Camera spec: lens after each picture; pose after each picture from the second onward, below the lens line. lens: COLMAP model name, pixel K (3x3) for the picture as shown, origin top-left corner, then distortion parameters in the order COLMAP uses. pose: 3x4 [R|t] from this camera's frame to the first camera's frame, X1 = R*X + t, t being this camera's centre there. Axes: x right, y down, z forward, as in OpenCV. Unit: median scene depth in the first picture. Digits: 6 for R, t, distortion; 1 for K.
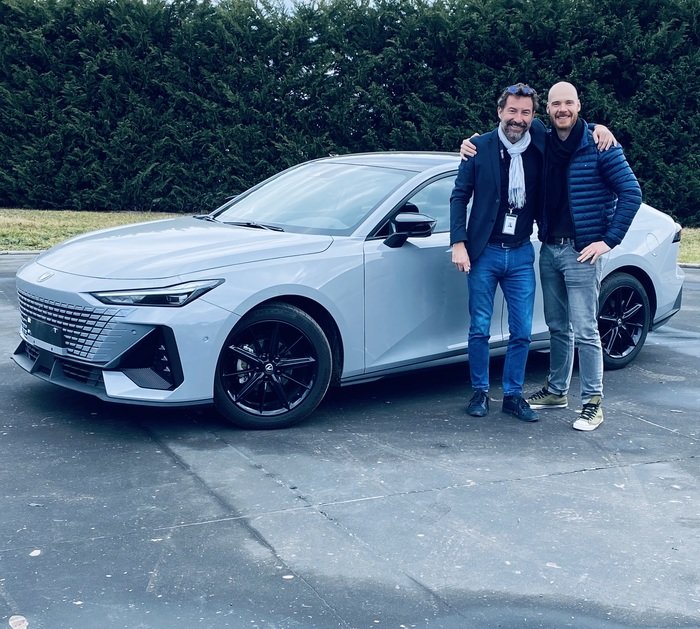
lens RADIAL K [[1051.4, 0, 350.0], [0, 1051.4, 314.5], [0, 0, 1]] dist [0.239644, -0.687826]
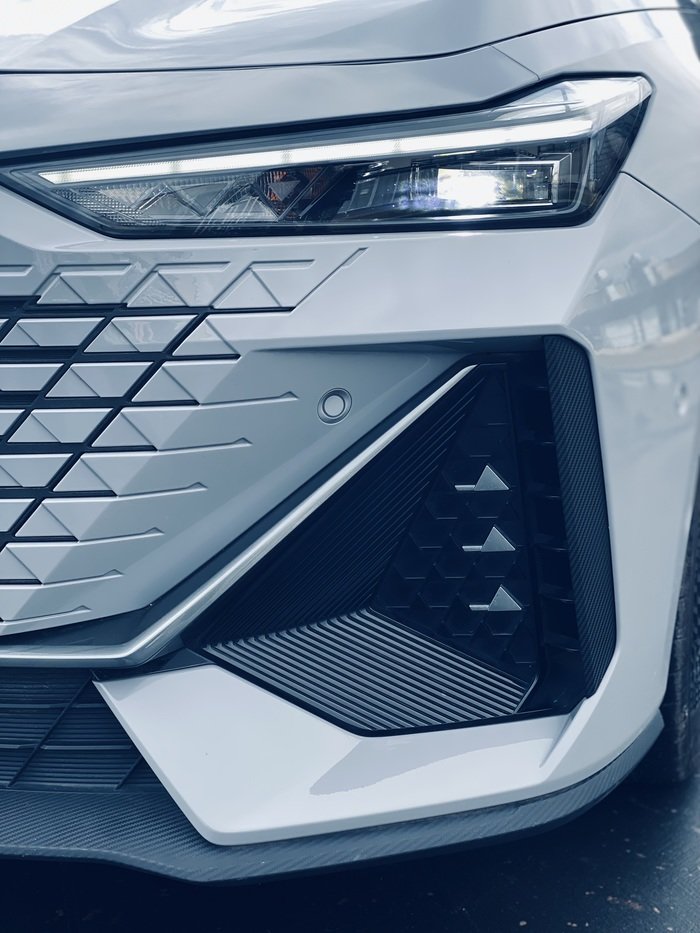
lens RADIAL K [[1415.0, 0, 350.0], [0, 1415.0, 466.5], [0, 0, 1]] dist [0.114777, -0.068264]
pose [[0.848512, -0.137477, 0.511006, -0.291246], [0.092984, 0.989374, 0.111776, 0.002332], [-0.520942, -0.047328, 0.852279, 0.775163]]
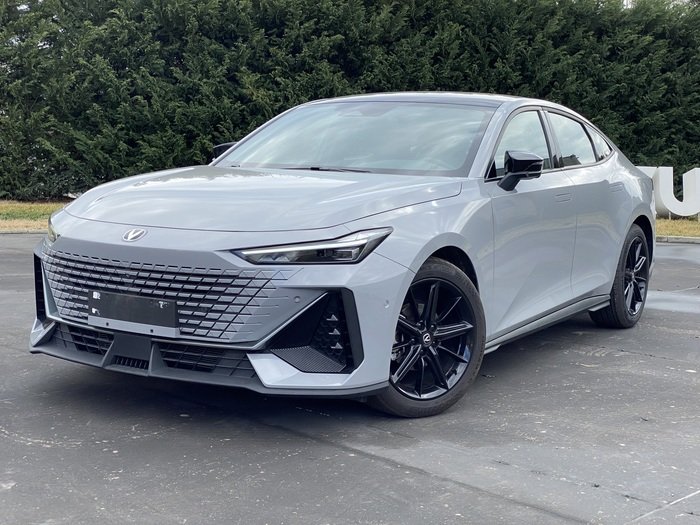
lens RADIAL K [[1061.6, 0, 349.7], [0, 1061.6, 250.2], [0, 0, 1]] dist [0.114777, -0.068264]
pose [[0.951048, -0.035803, 0.306963, -0.377488], [0.050291, 0.997956, -0.039417, 0.012558], [-0.304925, 0.052926, 0.950905, 0.247348]]
